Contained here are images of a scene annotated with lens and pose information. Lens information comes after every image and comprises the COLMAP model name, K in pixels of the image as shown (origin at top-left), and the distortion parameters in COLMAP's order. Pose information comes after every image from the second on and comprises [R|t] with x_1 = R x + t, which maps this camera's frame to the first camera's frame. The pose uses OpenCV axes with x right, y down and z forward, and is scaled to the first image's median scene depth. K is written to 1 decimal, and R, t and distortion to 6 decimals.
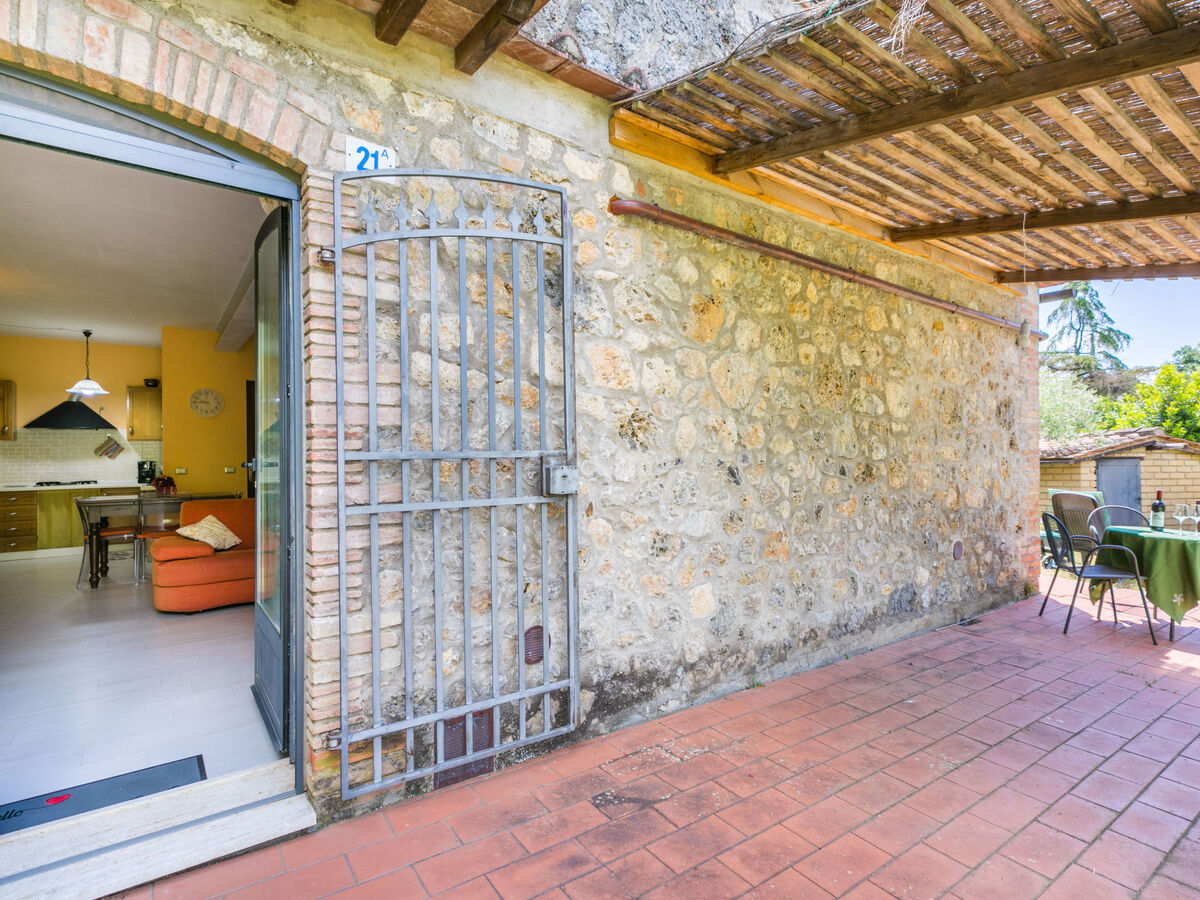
lens RADIAL K [[608.9, 0, 597.7], [0, 608.9, 451.5], [0, 0, 1]] dist [0.008324, -0.003075]
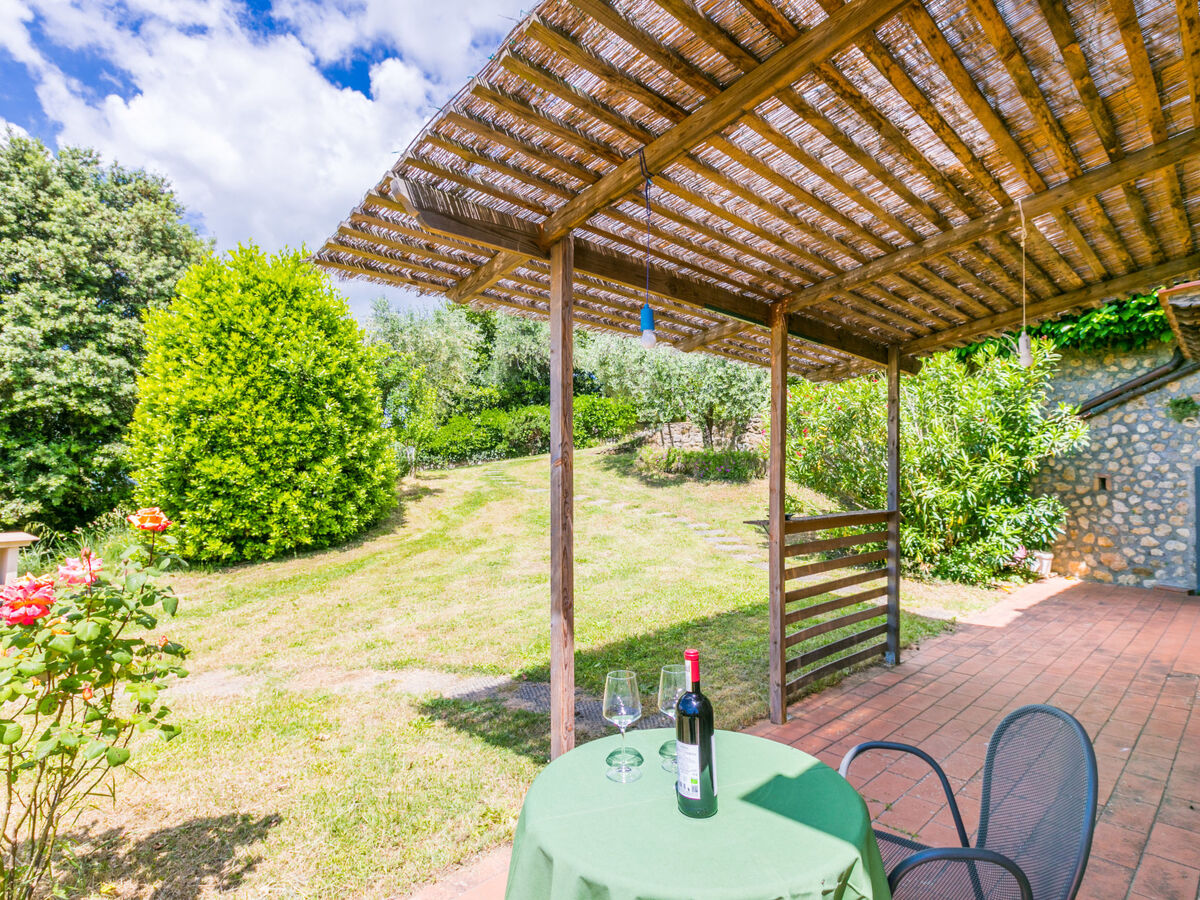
lens RADIAL K [[632.2, 0, 600.0], [0, 632.2, 450.0], [0, 0, 1]] dist [0.000646, 0.001173]
pose [[-0.990843, -0.017839, -0.133838, 1.150157], [-0.011001, 0.998604, -0.051659, -0.011642], [0.134572, -0.049714, -0.989656, 1.477091]]
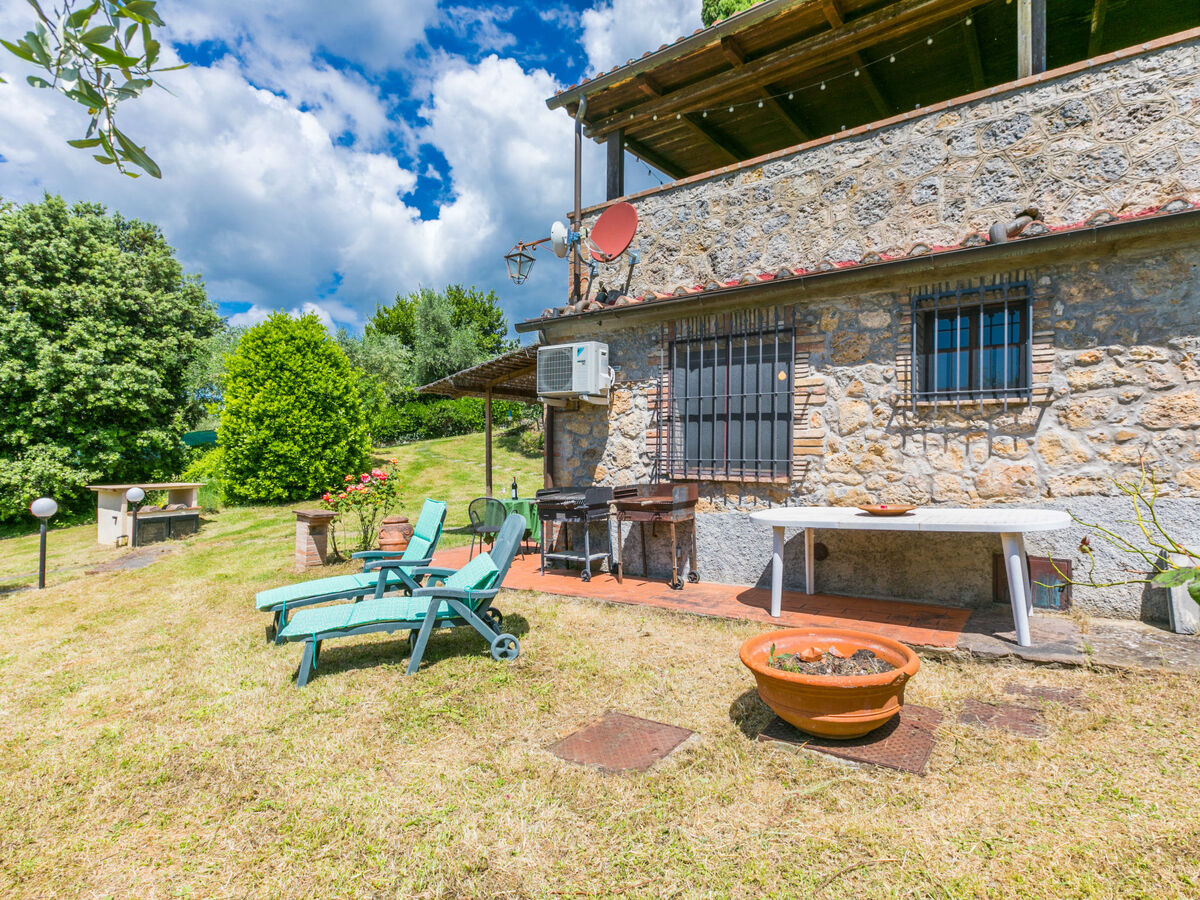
lens RADIAL K [[608.9, 0, 597.7], [0, 608.9, 451.5], [0, 0, 1]] dist [0.008324, -0.003075]
pose [[-0.953897, -0.008538, -0.300013, 1.403373], [-0.004690, 0.999897, -0.013545, 0.015933], [0.300098, -0.011514, -0.953839, 3.158661]]
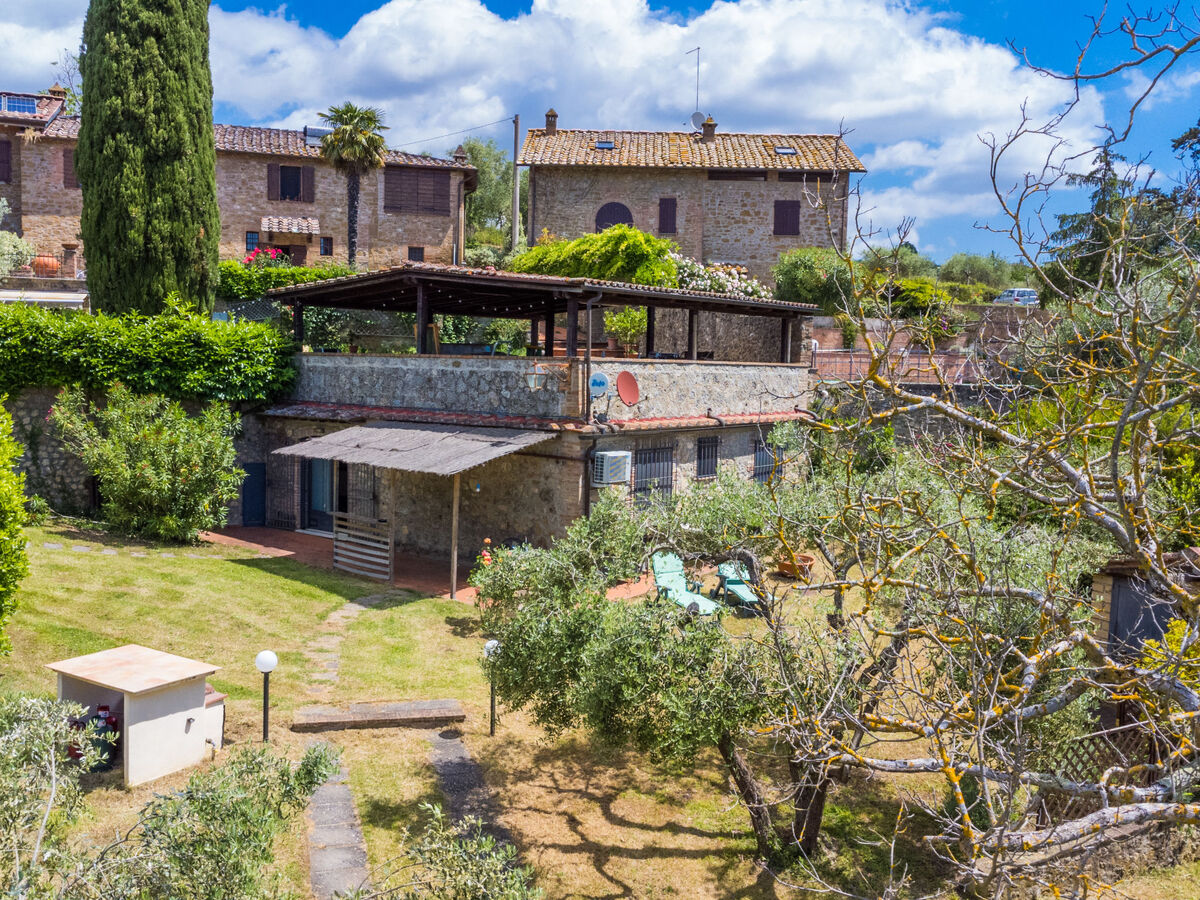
lens RADIAL K [[1137.6, 0, 603.2], [0, 1137.6, 445.9], [0, 0, 1]] dist [-0.007654, 0.027951]
pose [[0.284486, 0.085393, -0.954869, 5.891199], [-0.021489, 0.996343, 0.082699, -0.742451], [0.958439, -0.003008, 0.285281, 0.061357]]
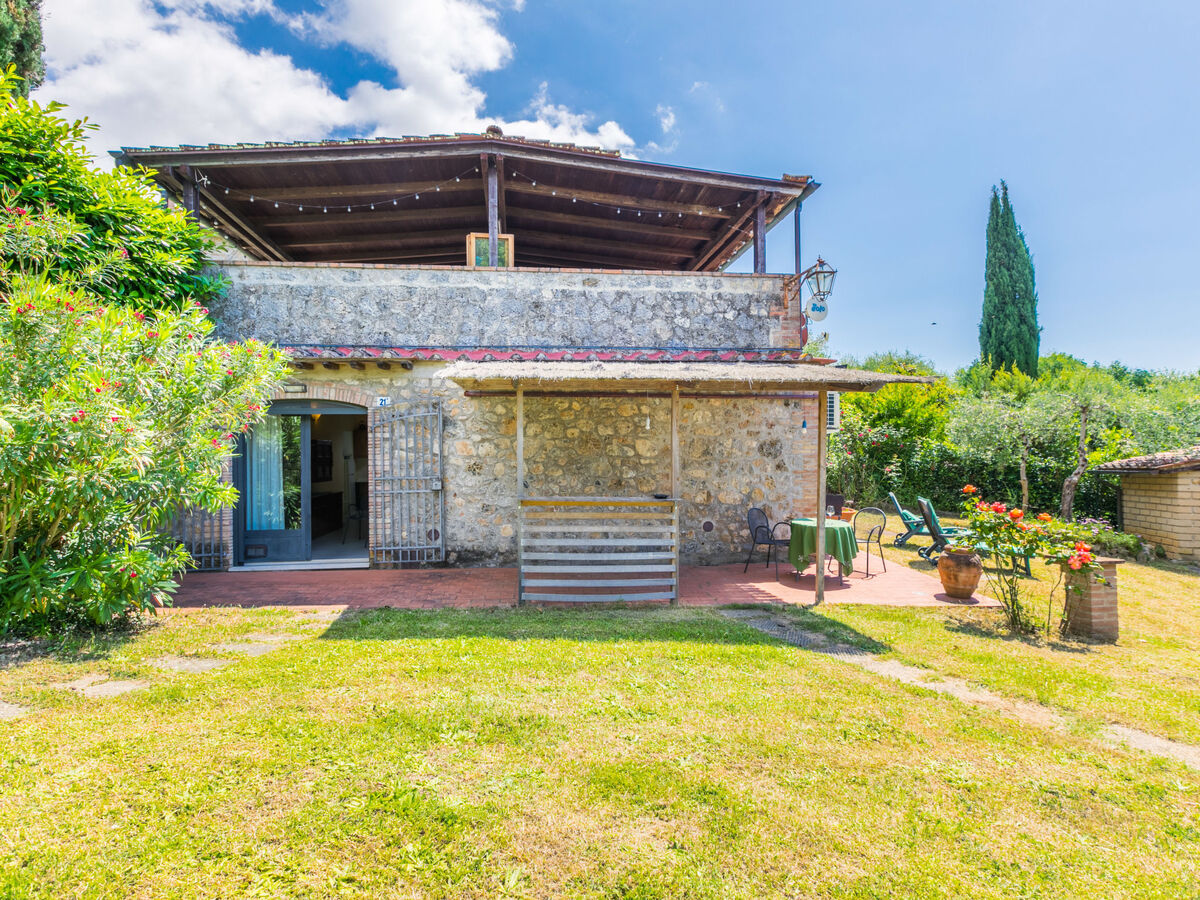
lens RADIAL K [[602.8, 0, 595.5], [0, 602.8, 449.1], [0, 0, 1]] dist [-0.000516, 0.001482]
pose [[0.873524, -0.006088, -0.486742, 1.361773], [0.008267, 0.999963, 0.002329, -0.089973], [0.486710, -0.006059, 0.873542, -0.862180]]
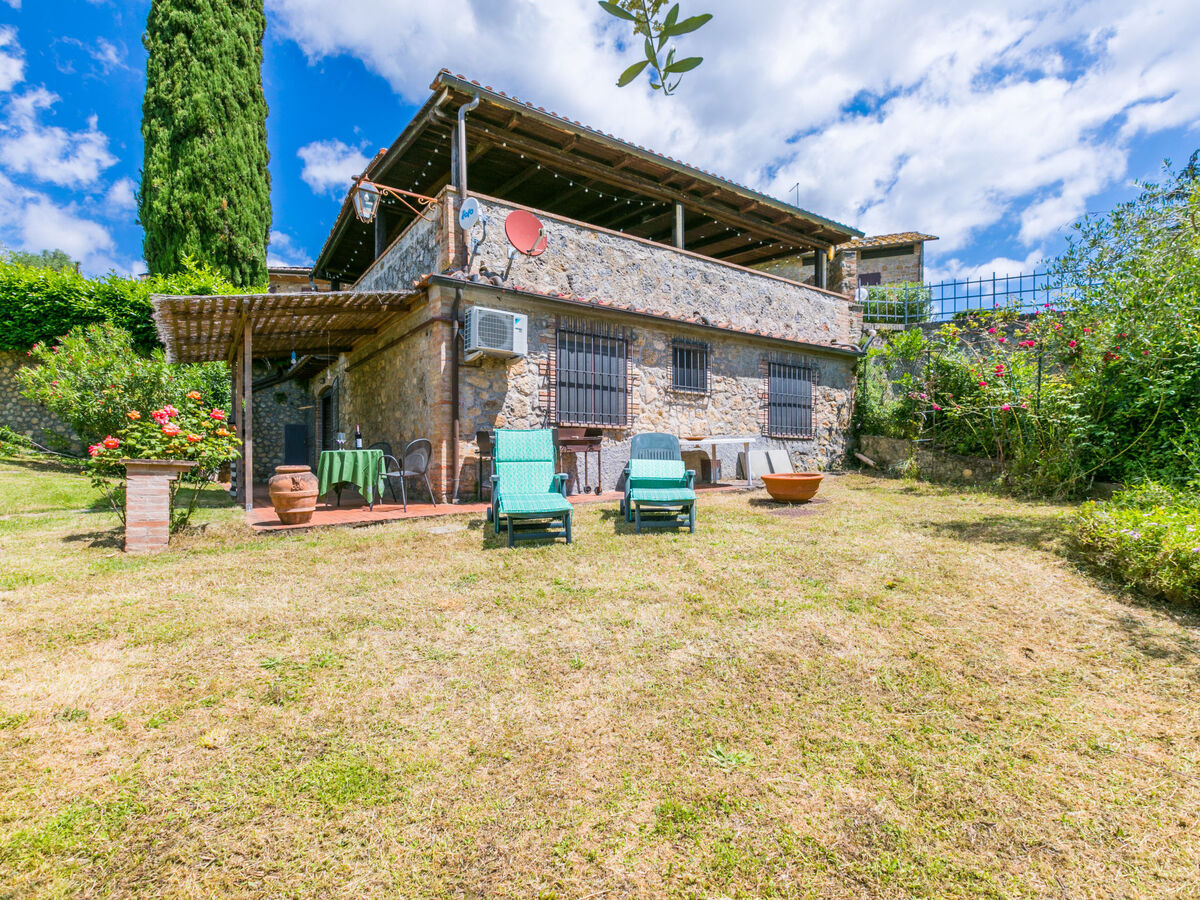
lens RADIAL K [[606.5, 0, 596.0], [0, 606.5, 472.6], [0, 0, 1]] dist [0.001904, -0.000166]
pose [[-0.028237, 0.007015, -0.999577, 2.920677], [0.010672, 0.999920, 0.006716, 0.214813], [0.999544, -0.010478, -0.028309, 1.948819]]
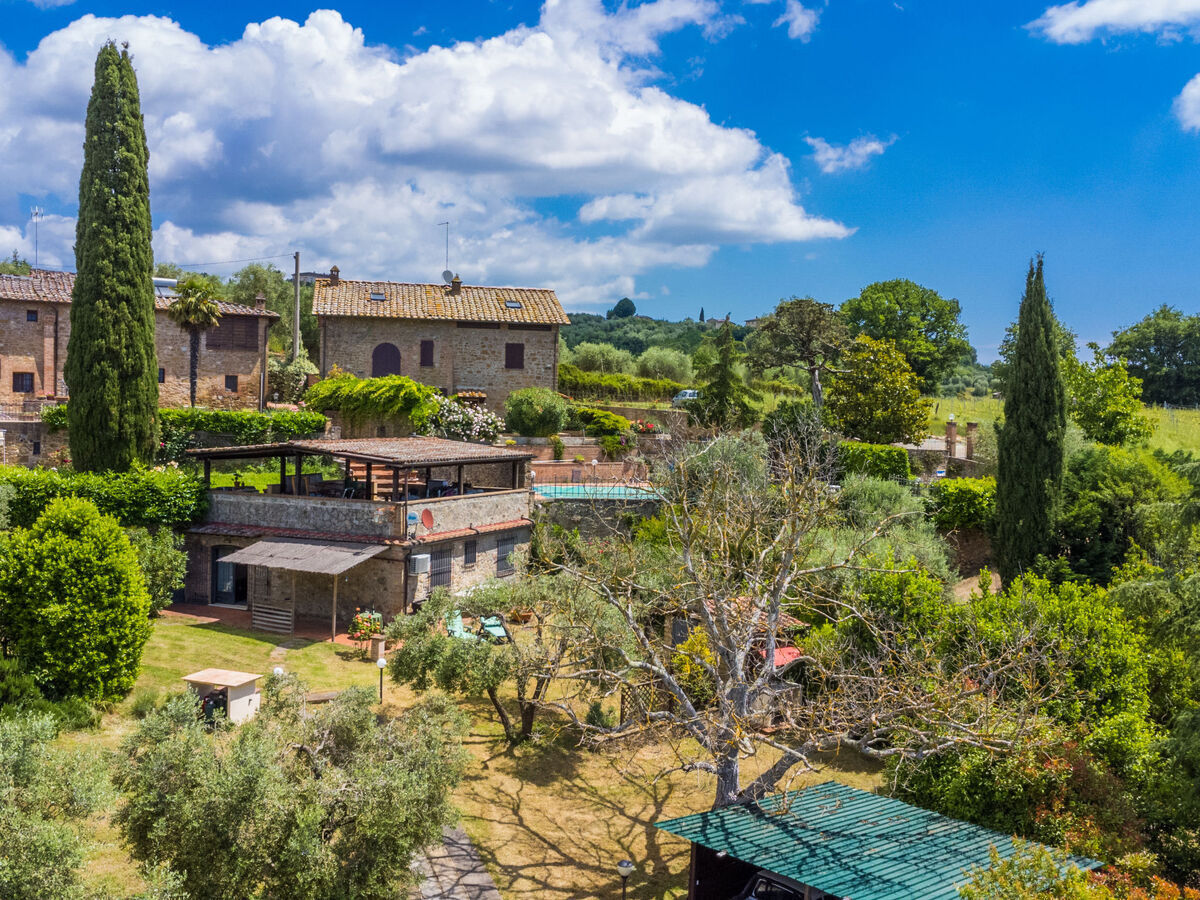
lens RADIAL K [[1137.6, 0, 603.2], [0, 1137.6, 445.9], [0, 0, 1]] dist [-0.007654, 0.027951]
pose [[0.501050, 0.049001, -0.864030, 9.642180], [-0.026148, 0.998797, 0.041481, -1.597473], [0.865023, 0.001808, 0.501729, -1.767778]]
